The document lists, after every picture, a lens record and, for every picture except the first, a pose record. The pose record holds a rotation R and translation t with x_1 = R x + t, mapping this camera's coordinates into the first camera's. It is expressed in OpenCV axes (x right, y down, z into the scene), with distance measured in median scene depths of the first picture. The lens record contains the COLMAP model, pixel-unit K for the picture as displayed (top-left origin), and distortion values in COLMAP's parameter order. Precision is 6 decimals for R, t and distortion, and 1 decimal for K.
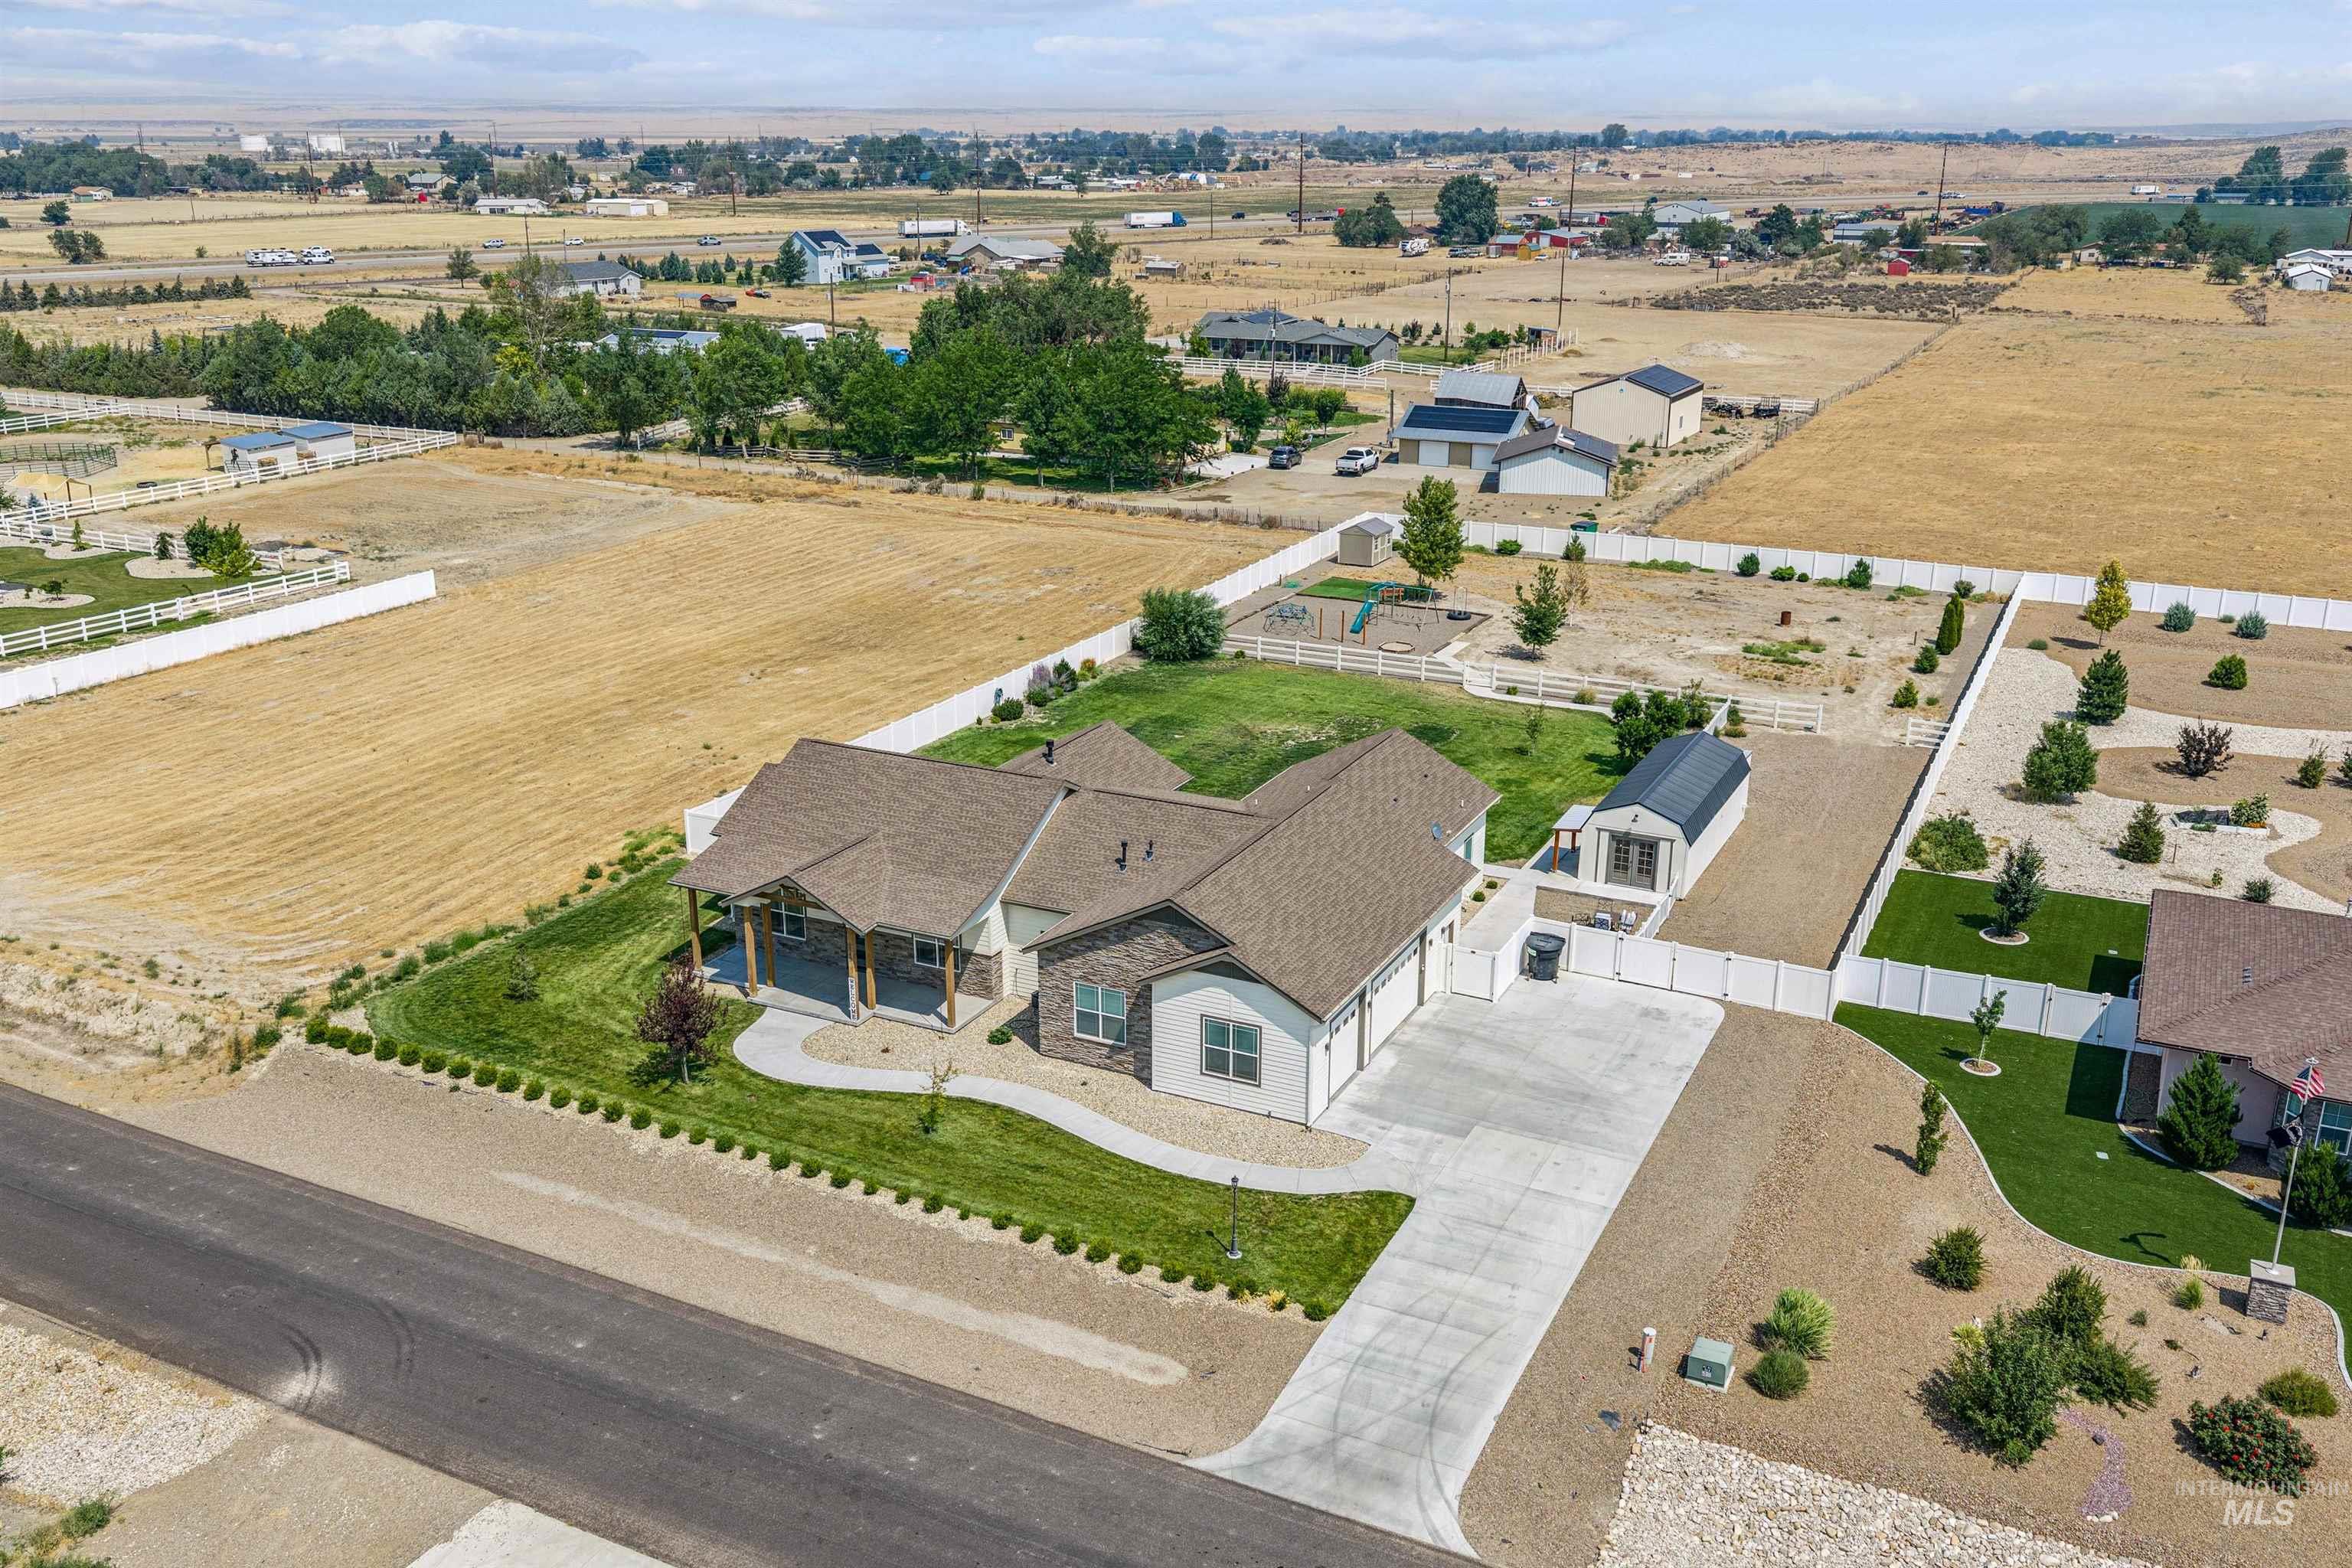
lens RADIAL K [[1988.7, 0, 1186.5], [0, 1988.7, 786.0], [0, 0, 1]] dist [0.028319, -0.064814]
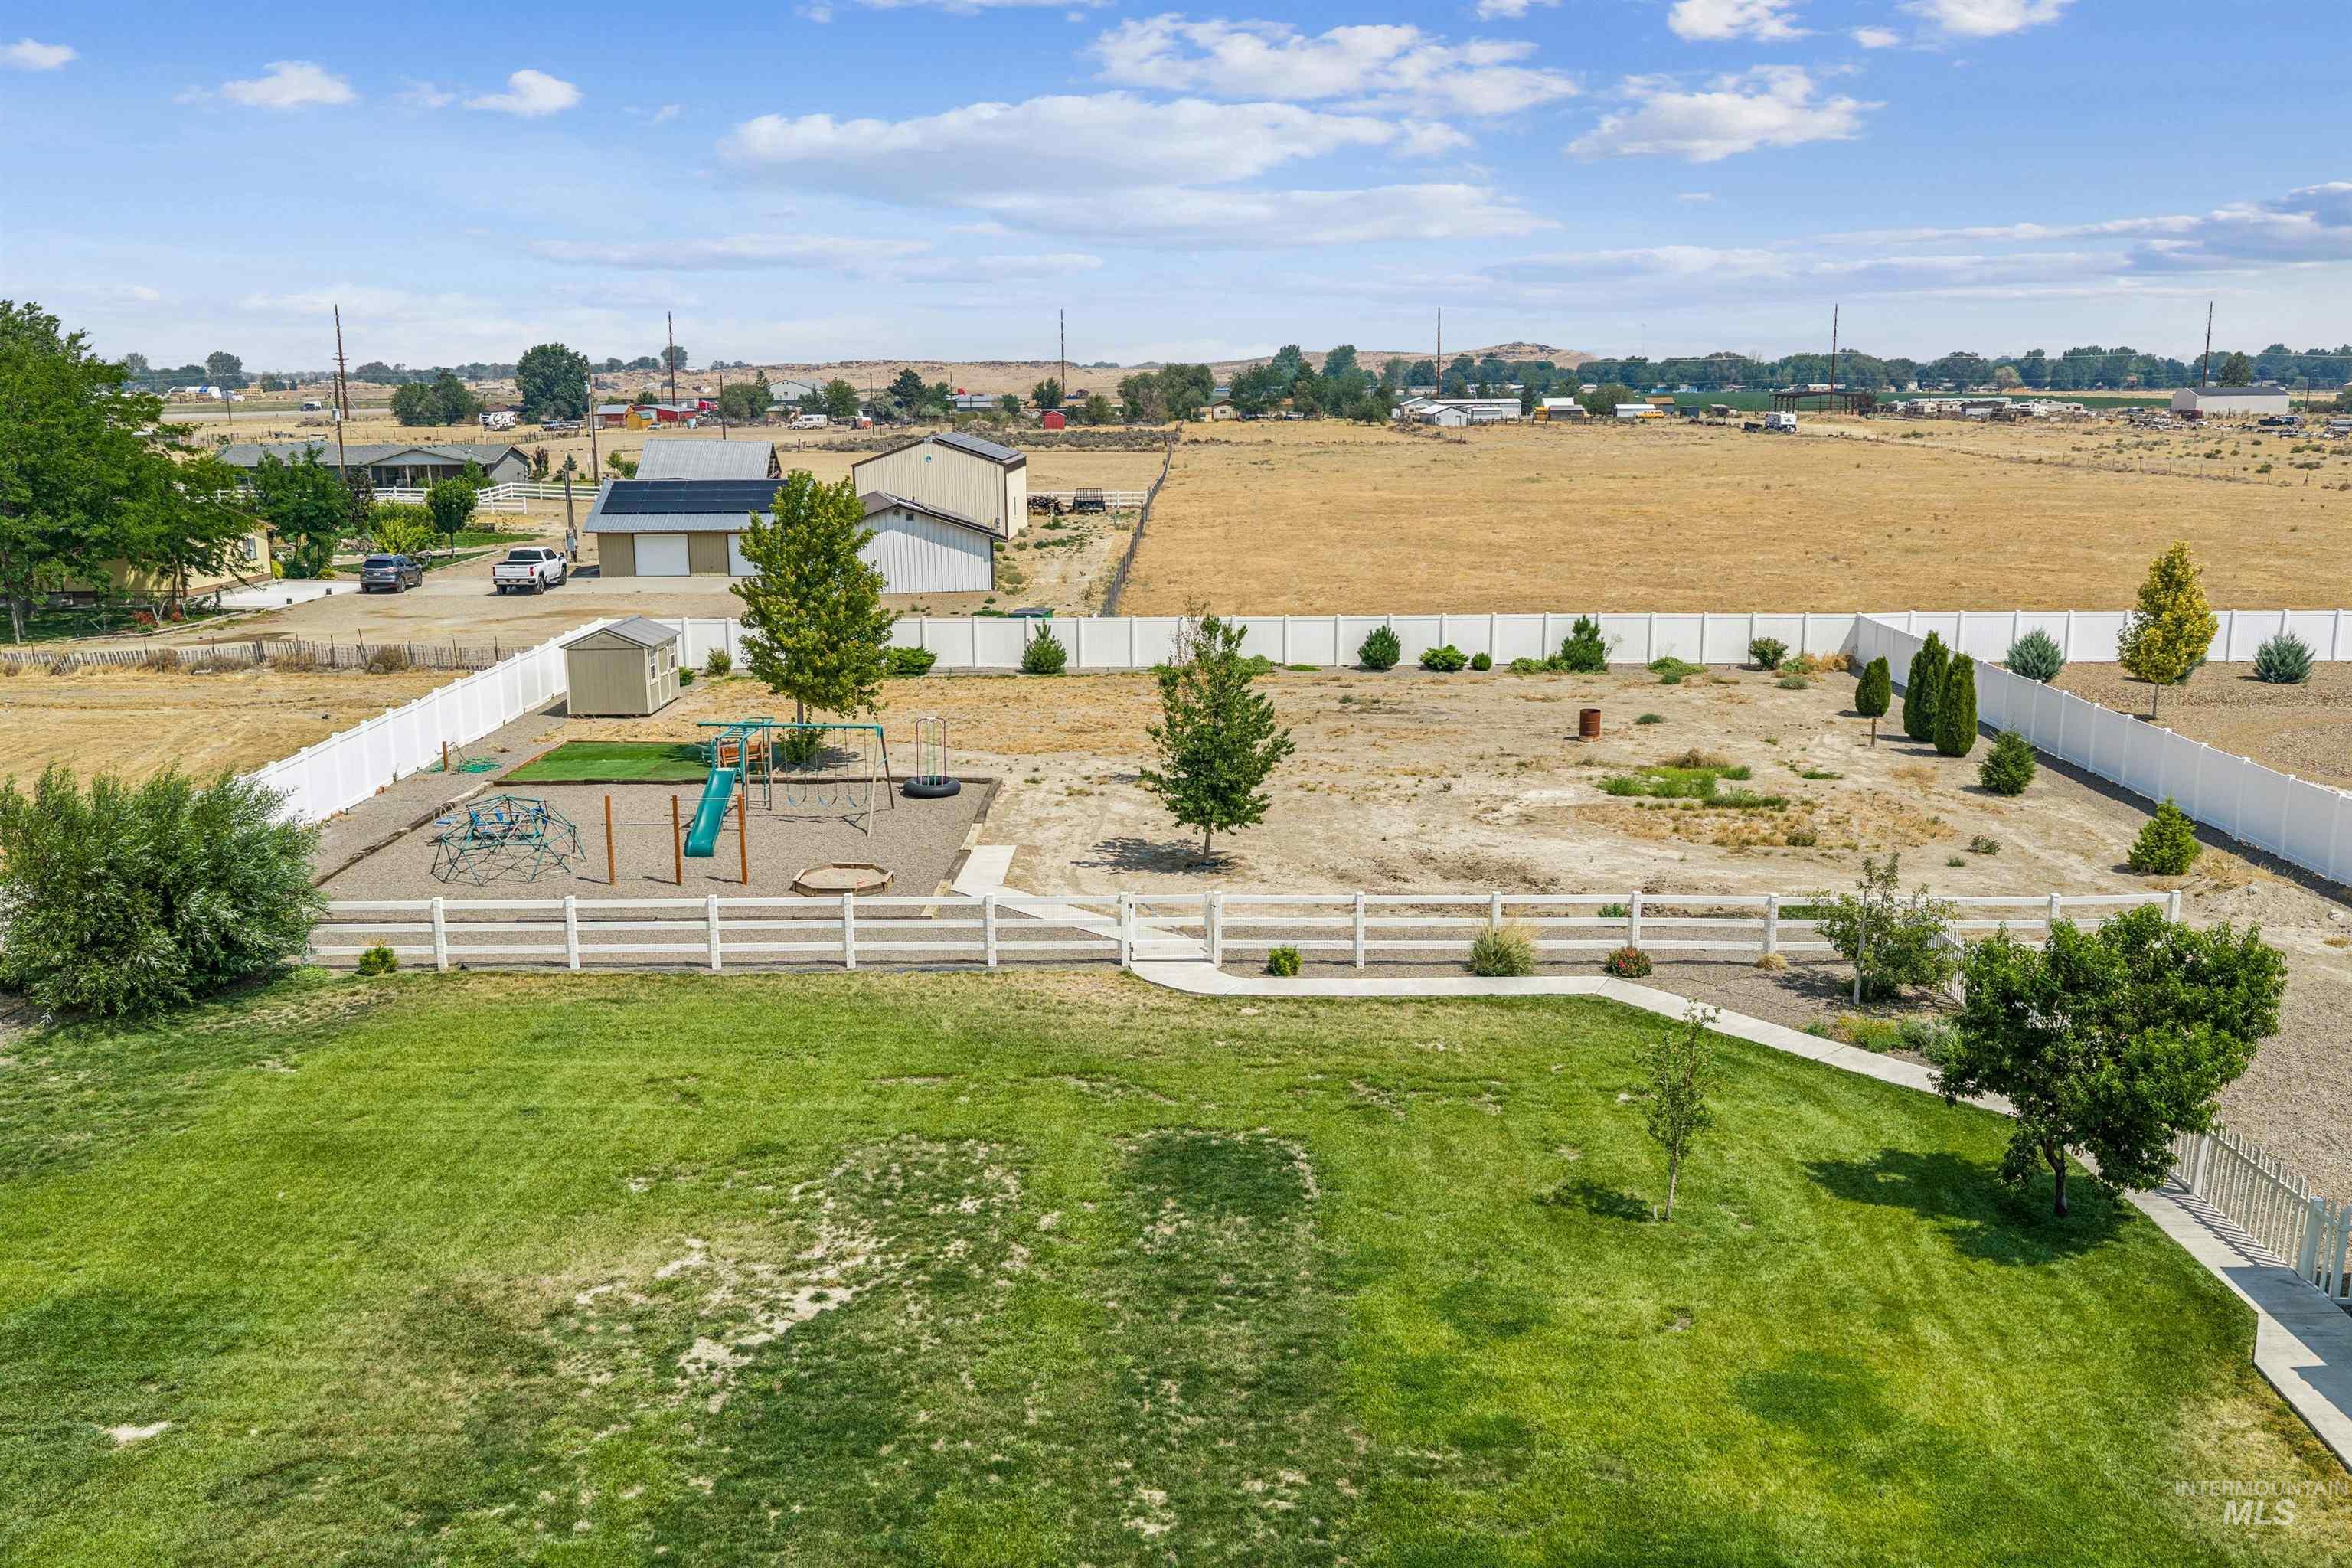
lens RADIAL K [[1965.1, 0, 1178.3], [0, 1965.1, 784.1], [0, 0, 1]] dist [0.011159, -0.018010]
pose [[0.898625, -0.100152, 0.427133, 0.016127], [0.147334, 0.985944, -0.078789, -0.075874], [-0.413238, 0.133733, 0.900750, 0.995555]]
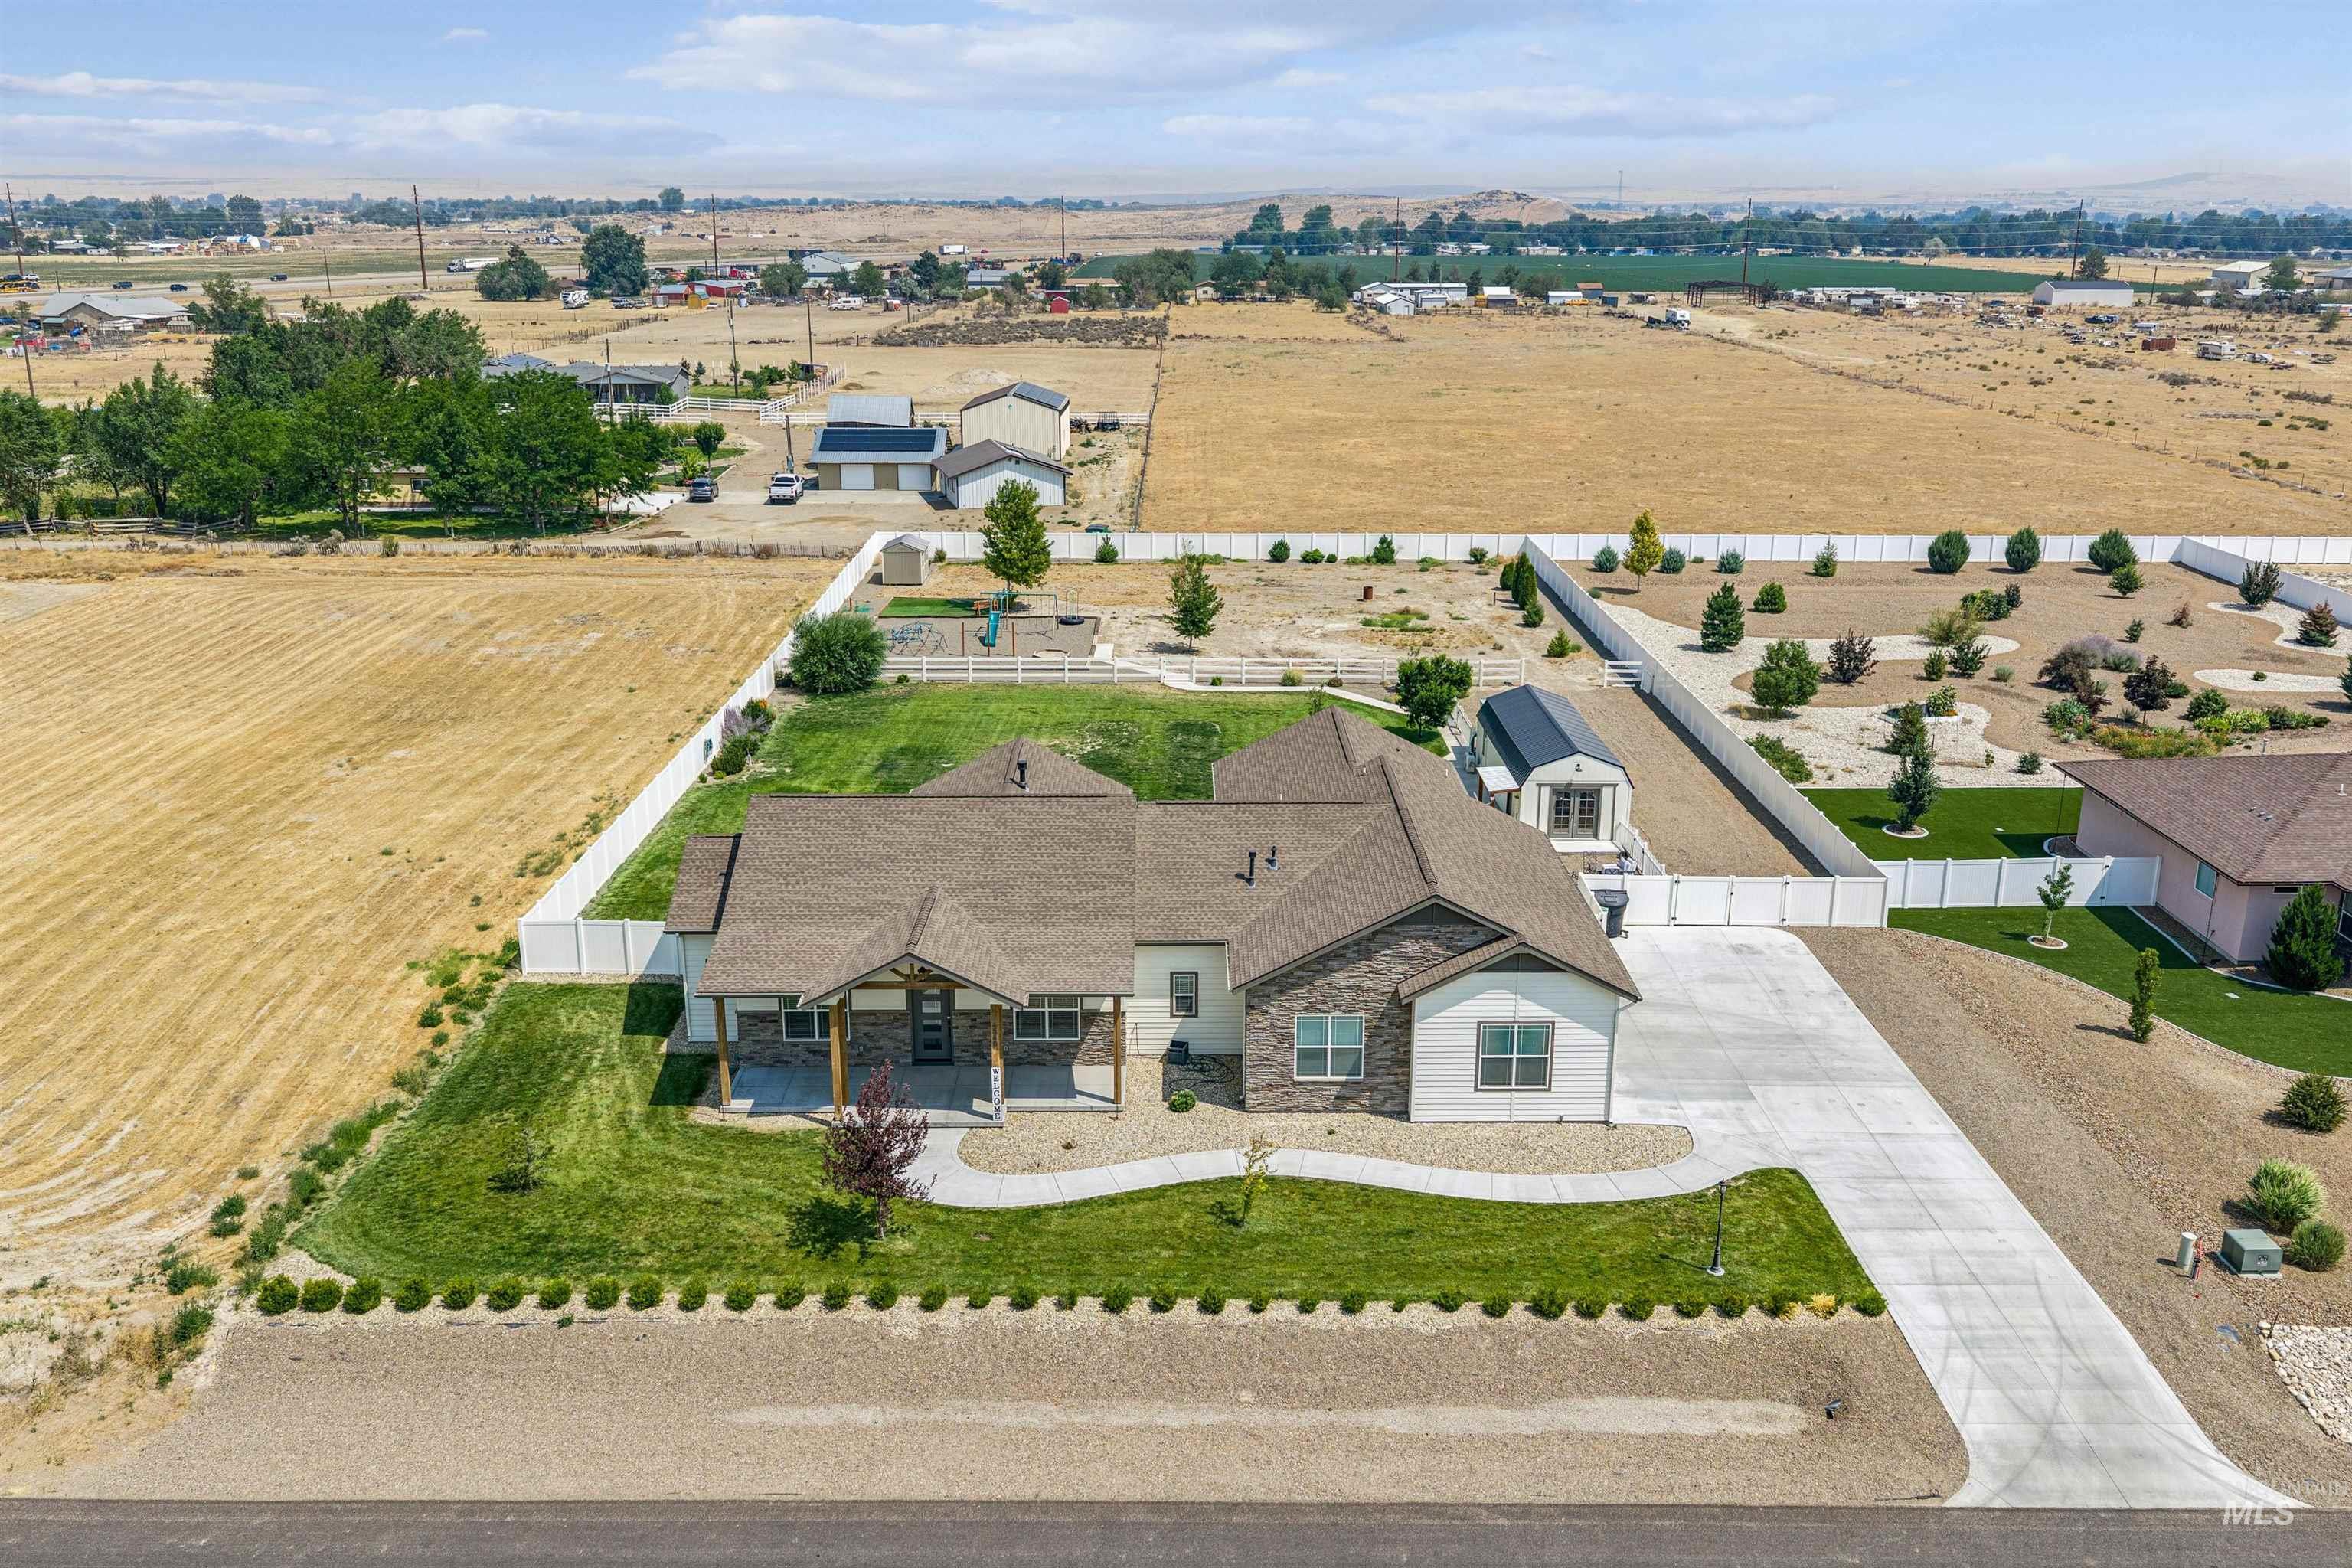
lens RADIAL K [[1946.5, 0, 1183.8], [0, 1946.5, 778.3], [0, 0, 1]] dist [0.009772, -0.013300]
pose [[0.893970, -0.127477, 0.429613, -0.366276], [0.140035, 0.990144, 0.002405, -0.008335], [-0.425685, 0.058011, 0.903010, 0.223760]]
